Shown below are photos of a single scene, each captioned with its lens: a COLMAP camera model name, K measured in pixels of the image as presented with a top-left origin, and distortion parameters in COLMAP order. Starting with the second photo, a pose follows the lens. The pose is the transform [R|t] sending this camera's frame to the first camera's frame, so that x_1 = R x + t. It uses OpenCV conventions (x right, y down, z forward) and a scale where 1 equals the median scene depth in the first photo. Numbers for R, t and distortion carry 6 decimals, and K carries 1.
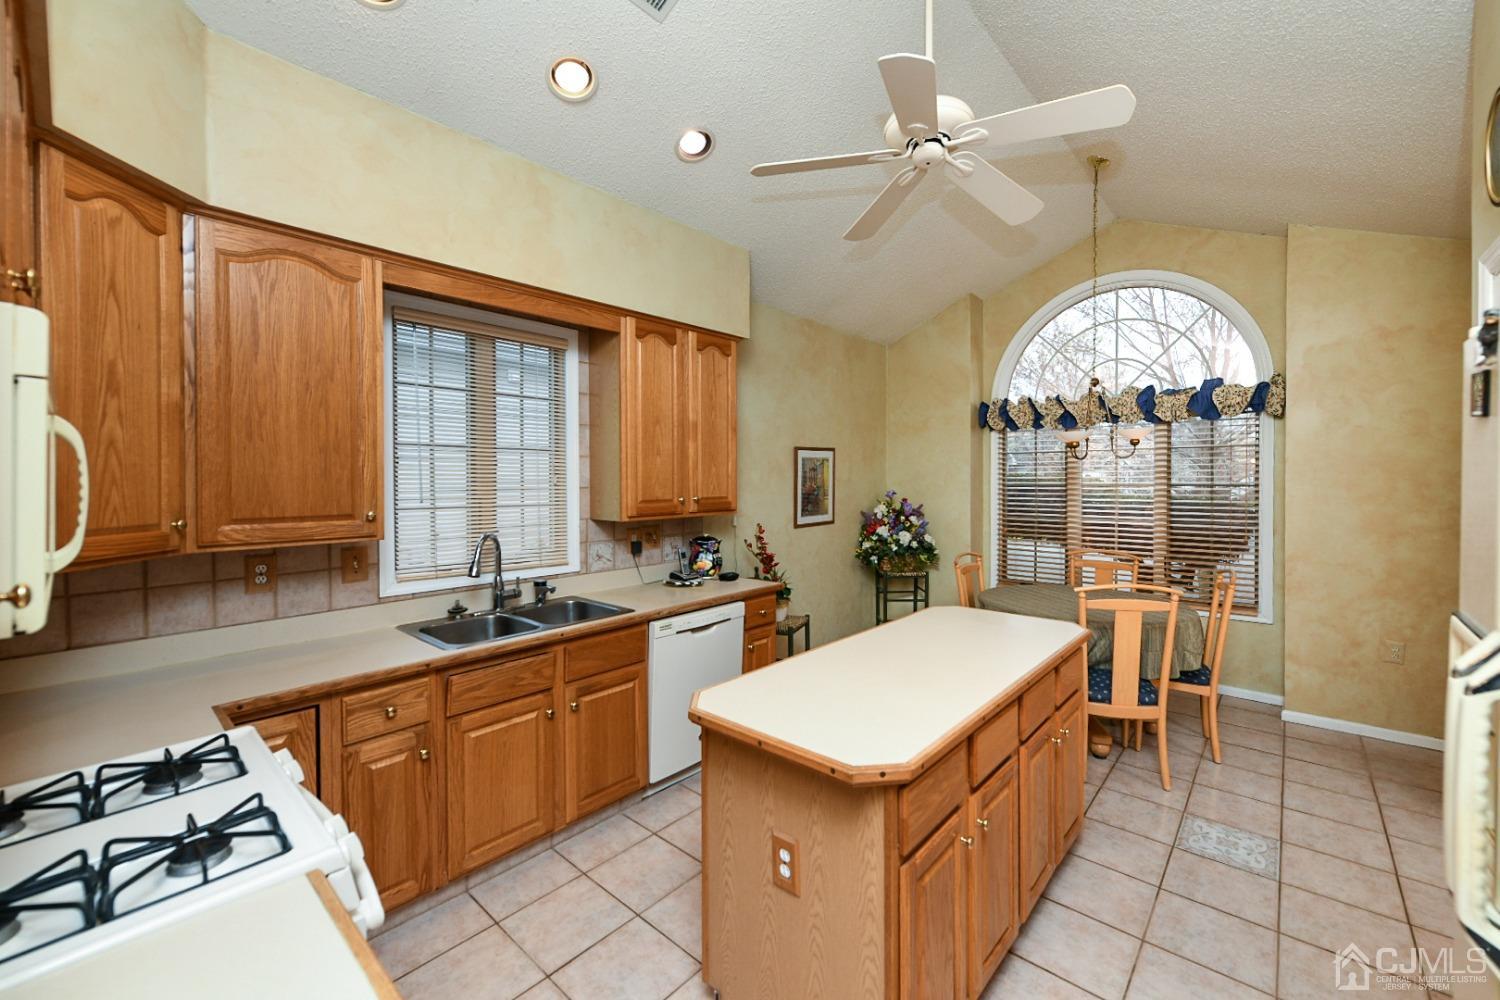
lens RADIAL K [[596.9, 0, 755.7], [0, 596.9, 487.3], [0, 0, 1]] dist [-0.002190, -0.000120]
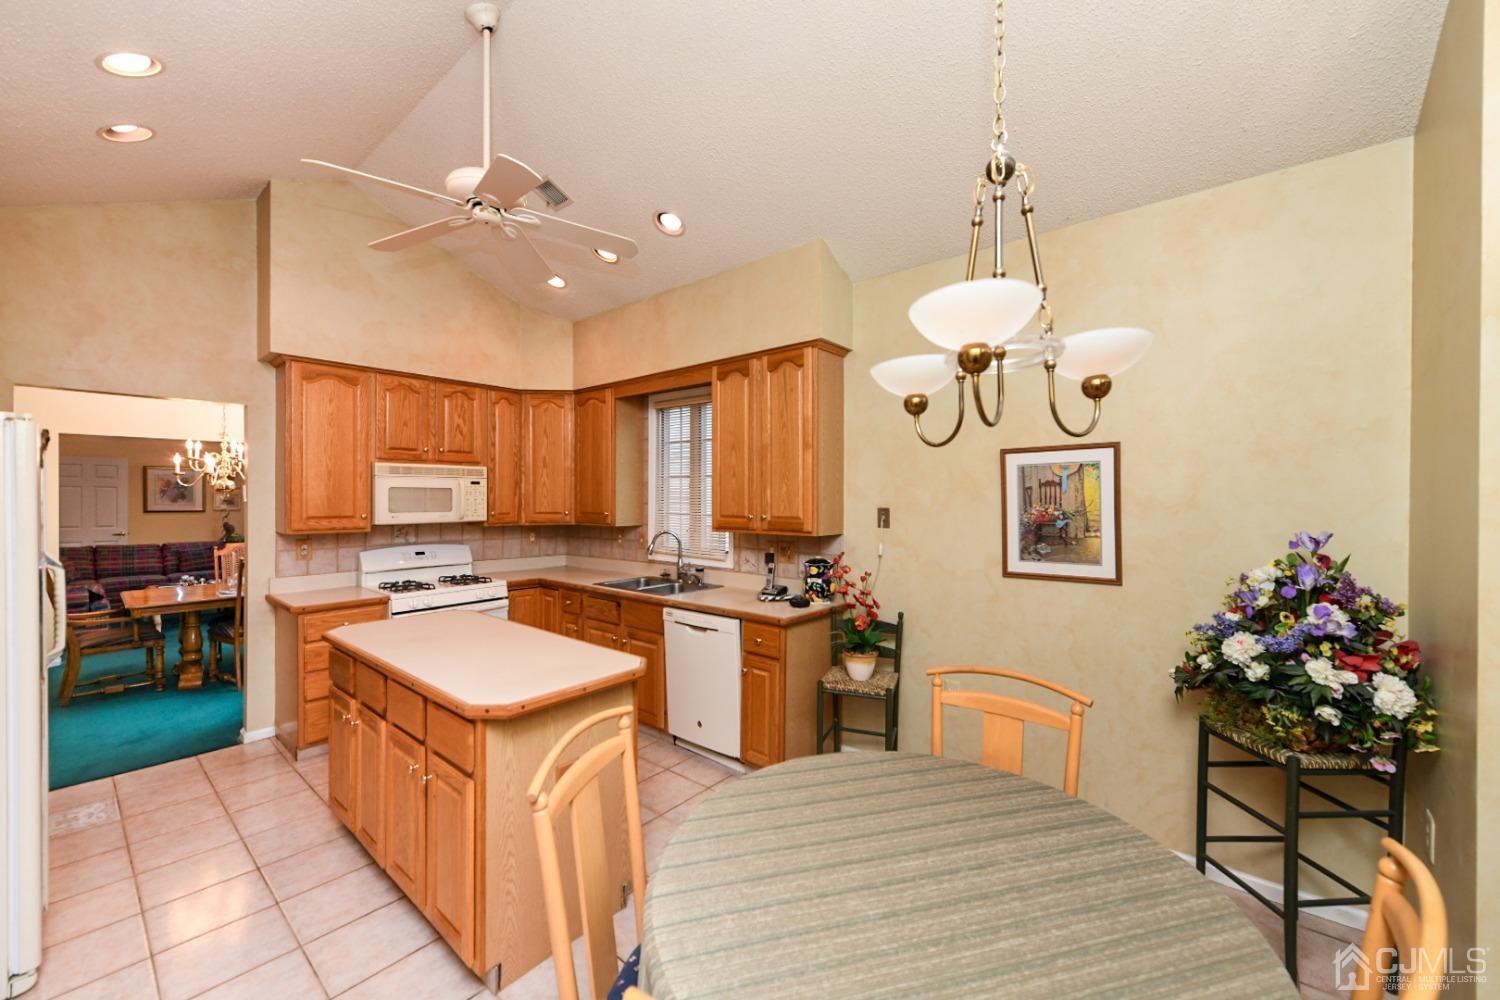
lens RADIAL K [[596.9, 0, 755.9], [0, 596.9, 497.1], [0, 0, 1]] dist [-0.002190, -0.000120]
pose [[0.029056, 0.005928, -0.999560, 0.924698], [-0.019338, 0.999799, 0.005367, -0.019749], [0.999391, 0.019173, 0.029164, 0.943389]]
